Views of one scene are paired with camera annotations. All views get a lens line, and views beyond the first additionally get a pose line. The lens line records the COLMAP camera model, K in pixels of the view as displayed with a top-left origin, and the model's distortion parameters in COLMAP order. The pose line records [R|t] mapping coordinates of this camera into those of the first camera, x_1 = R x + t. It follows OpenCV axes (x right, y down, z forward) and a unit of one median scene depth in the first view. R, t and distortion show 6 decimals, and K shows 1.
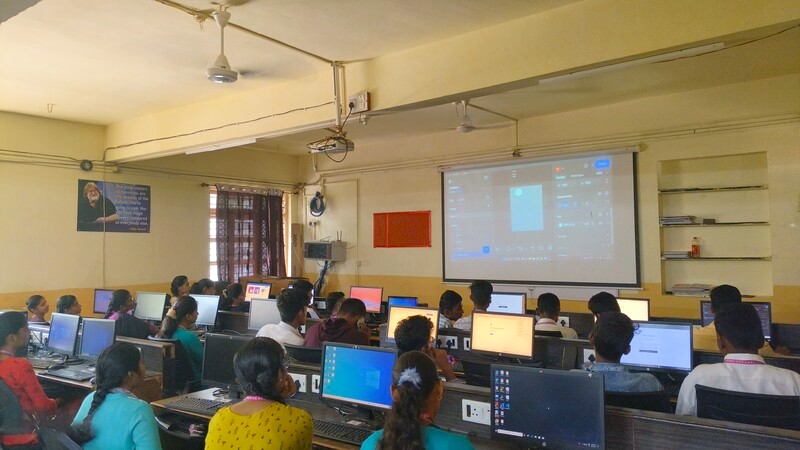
lens RADIAL K [[618.2, 0, 399.3], [0, 618.2, 223.5], [0, 0, 1]] dist [-0.002685, -0.004452]
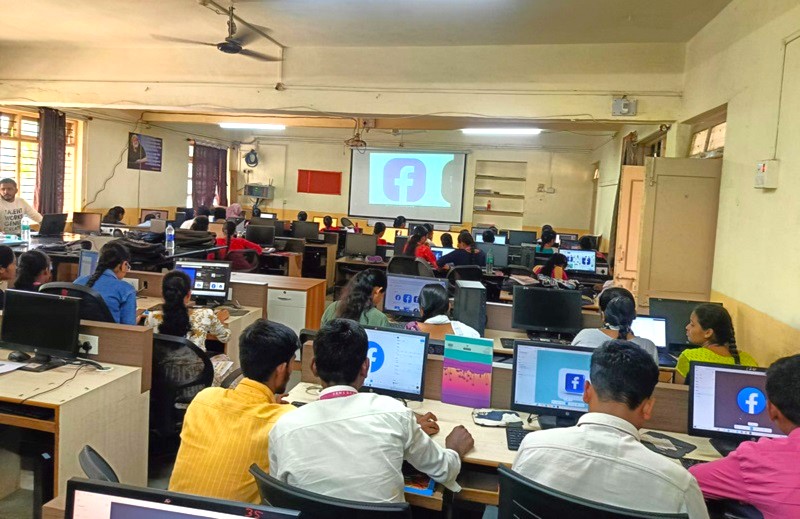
lens RADIAL K [[566.2, 0, 400.7], [0, 566.2, 260.4], [0, 0, 1]] dist [0.005285, -0.000360]
pose [[0.898492, 0.017996, 0.438622, -0.434113], [-0.090405, 0.985328, 0.144761, -0.020920], [-0.429581, -0.169720, 0.886936, -0.399018]]
